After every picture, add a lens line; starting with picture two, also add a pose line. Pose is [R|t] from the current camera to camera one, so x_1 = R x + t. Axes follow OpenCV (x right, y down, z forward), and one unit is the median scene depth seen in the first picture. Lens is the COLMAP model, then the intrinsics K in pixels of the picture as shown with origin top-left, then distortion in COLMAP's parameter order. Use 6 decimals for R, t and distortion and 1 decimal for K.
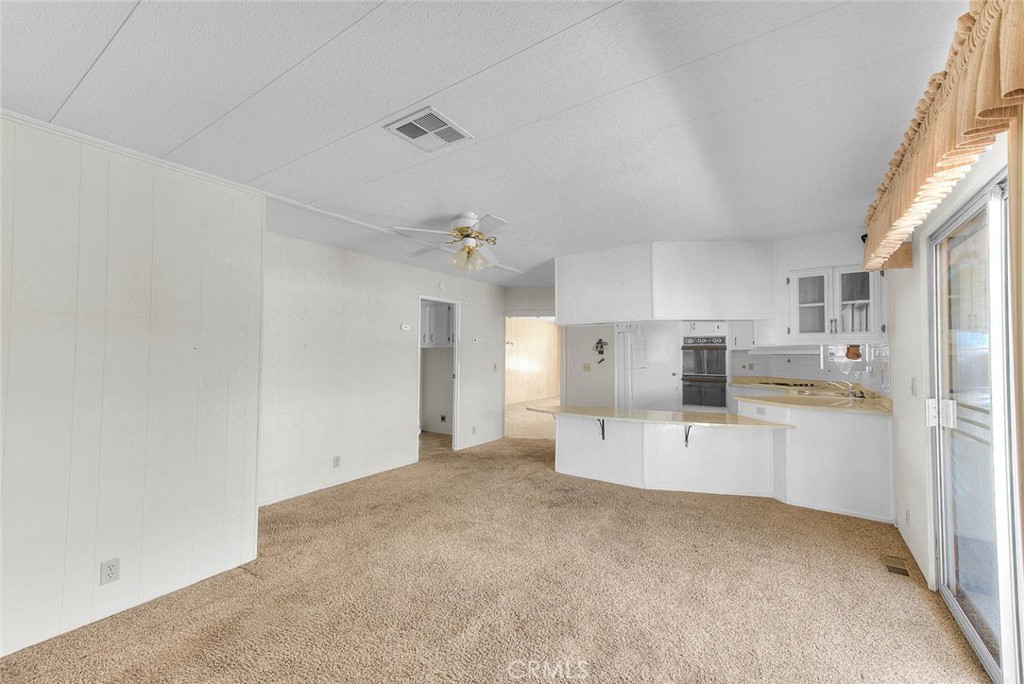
lens RADIAL K [[413.2, 0, 507.0], [0, 413.2, 347.7], [0, 0, 1]] dist [0.017916, -0.000238]
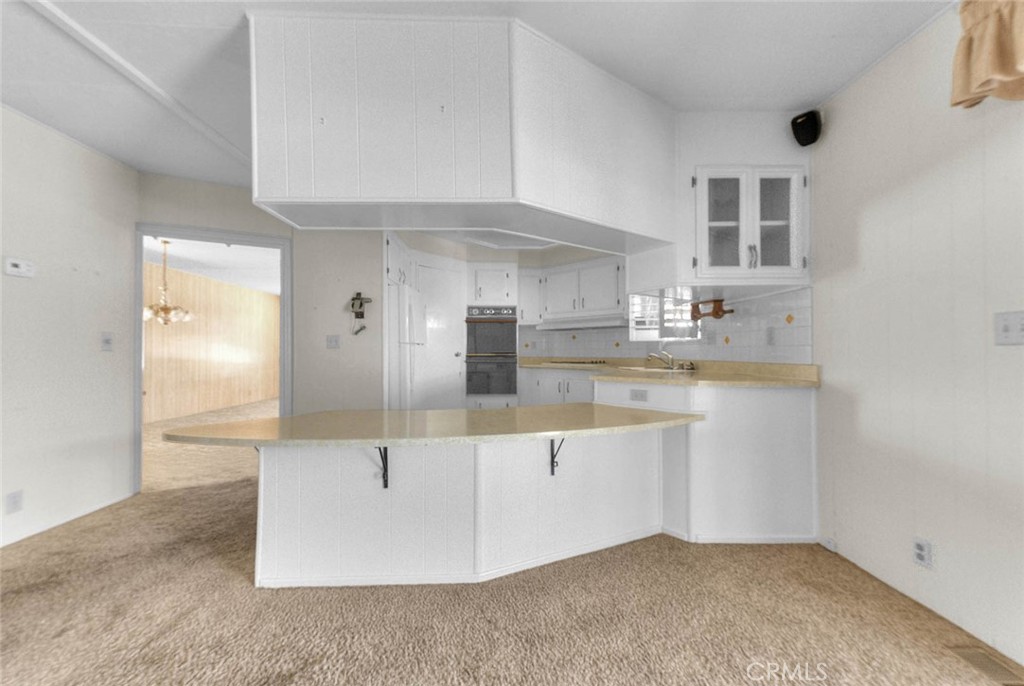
lens RADIAL K [[395.3, 0, 510.1], [0, 395.3, 349.4], [0, 0, 1]] dist [0.014236, -0.000094]
pose [[0.803076, -0.002047, 0.595872, 0.086435], [-0.005900, 0.999918, 0.011386, 0.068261], [-0.595847, -0.012659, 0.802998, 0.563896]]
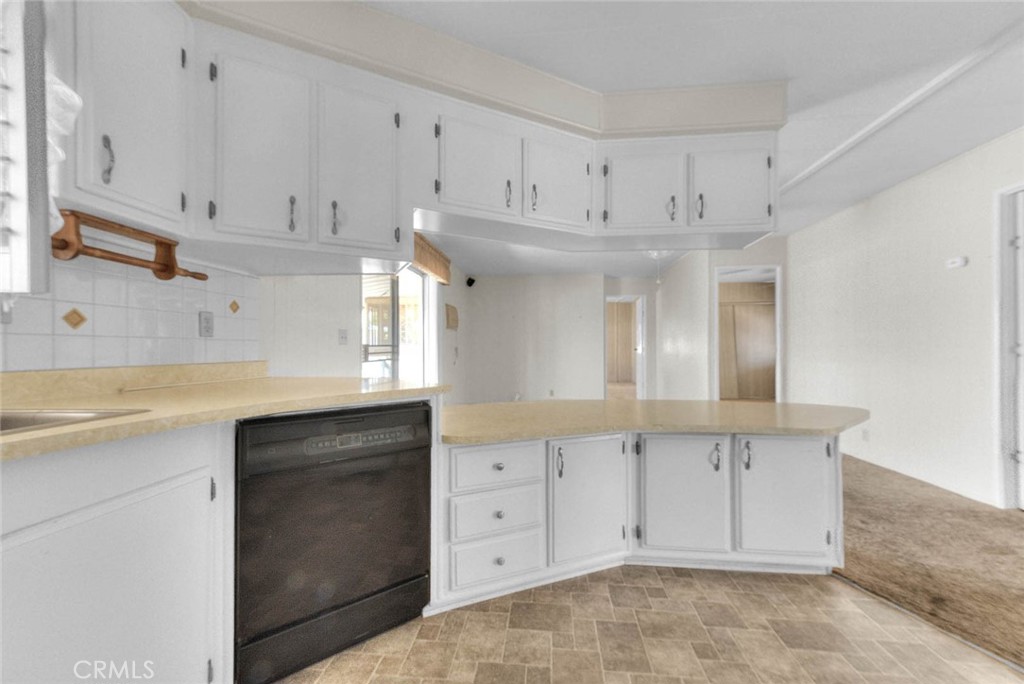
lens RADIAL K [[404.4, 0, 506.7], [0, 404.4, 346.3], [0, 0, 1]] dist [0.016158, -0.000052]
pose [[-0.871114, -0.006856, -0.491032, 0.657953], [0.005161, 0.999720, -0.023113, 0.086071], [0.491053, -0.022668, -0.870835, 1.289608]]
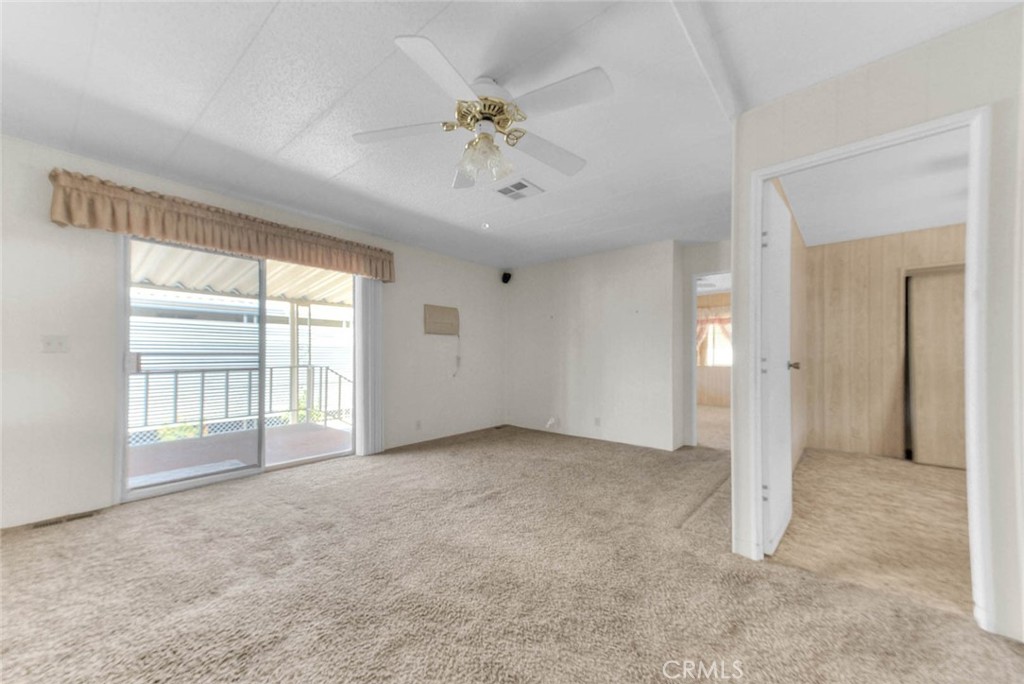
lens RADIAL K [[395.3, 0, 510.1], [0, 395.3, 348.4], [0, 0, 1]] dist [0.014236, -0.000094]
pose [[-0.997723, -0.008764, 0.066875, -0.121476], [-0.011403, 0.999167, -0.039190, 0.075829], [-0.066476, -0.039864, -0.996991, 1.108934]]
